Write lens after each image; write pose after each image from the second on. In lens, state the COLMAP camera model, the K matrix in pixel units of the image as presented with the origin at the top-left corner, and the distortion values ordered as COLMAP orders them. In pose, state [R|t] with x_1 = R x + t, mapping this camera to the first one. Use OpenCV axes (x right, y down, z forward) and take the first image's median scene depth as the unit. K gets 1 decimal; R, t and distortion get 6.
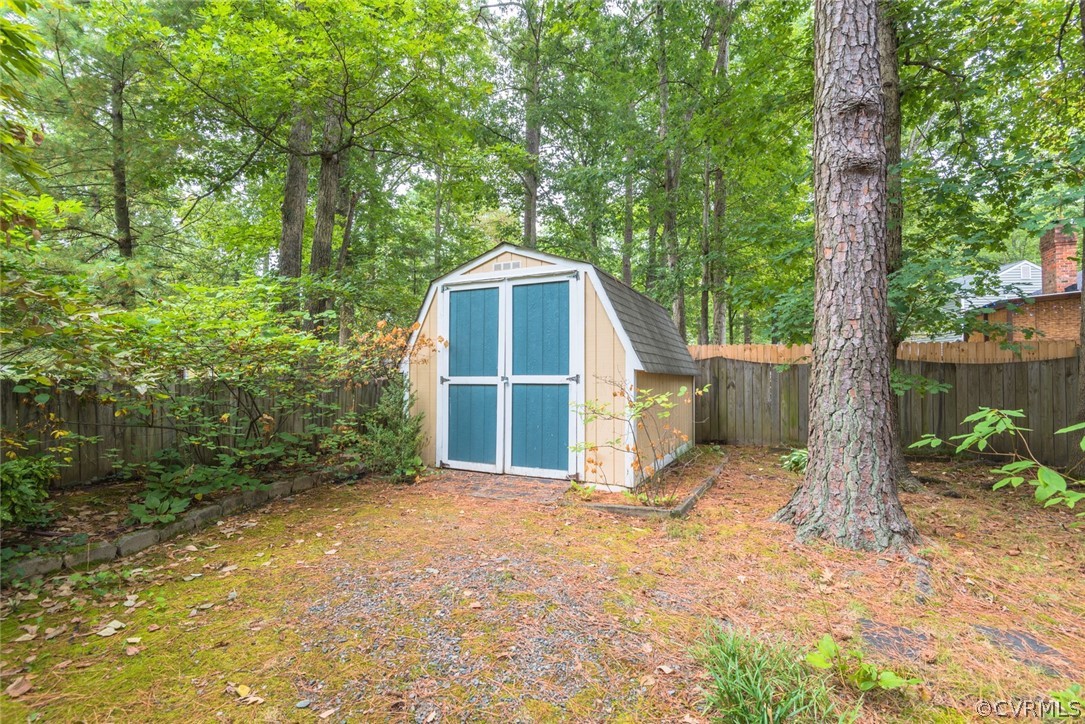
lens RADIAL K [[521.7, 0, 542.5], [0, 521.7, 362.0], [0, 0, 1]] dist [0.002298, -0.016456]
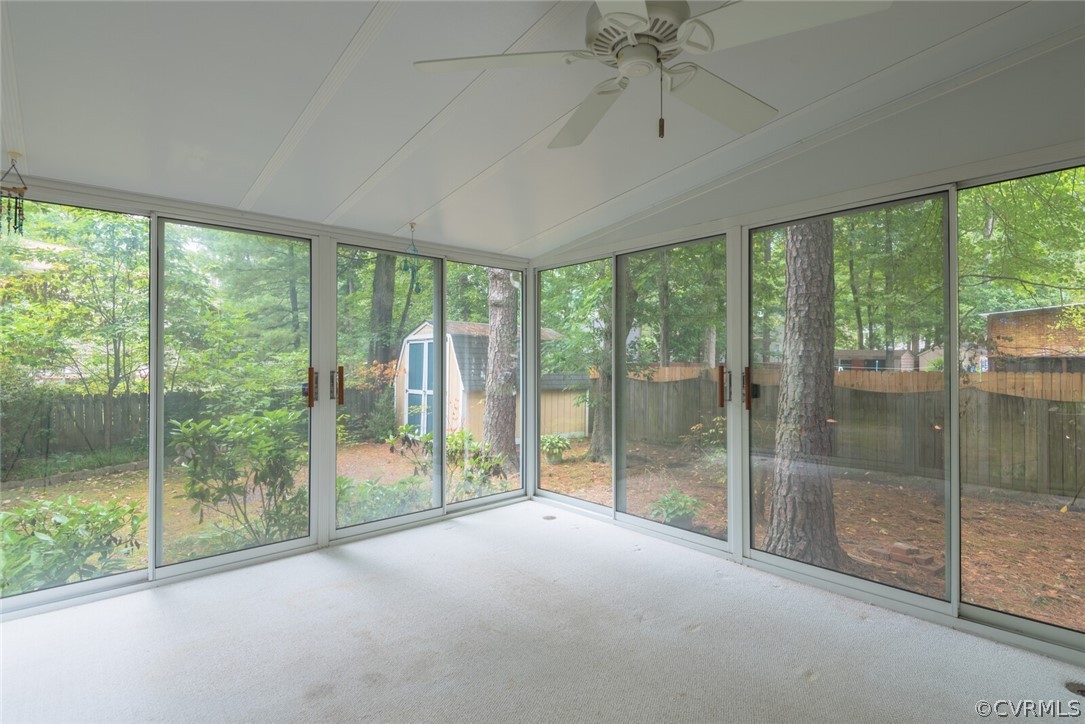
lens RADIAL K [[521.7, 0, 542.5], [0, 521.7, 362.0], [0, 0, 1]] dist [0.002298, -0.016456]
pose [[0.934409, 0.001328, -0.356198, 0.973558], [0.004085, 0.999887, 0.014443, -0.099057], [0.356177, -0.014951, 0.934299, -0.609777]]
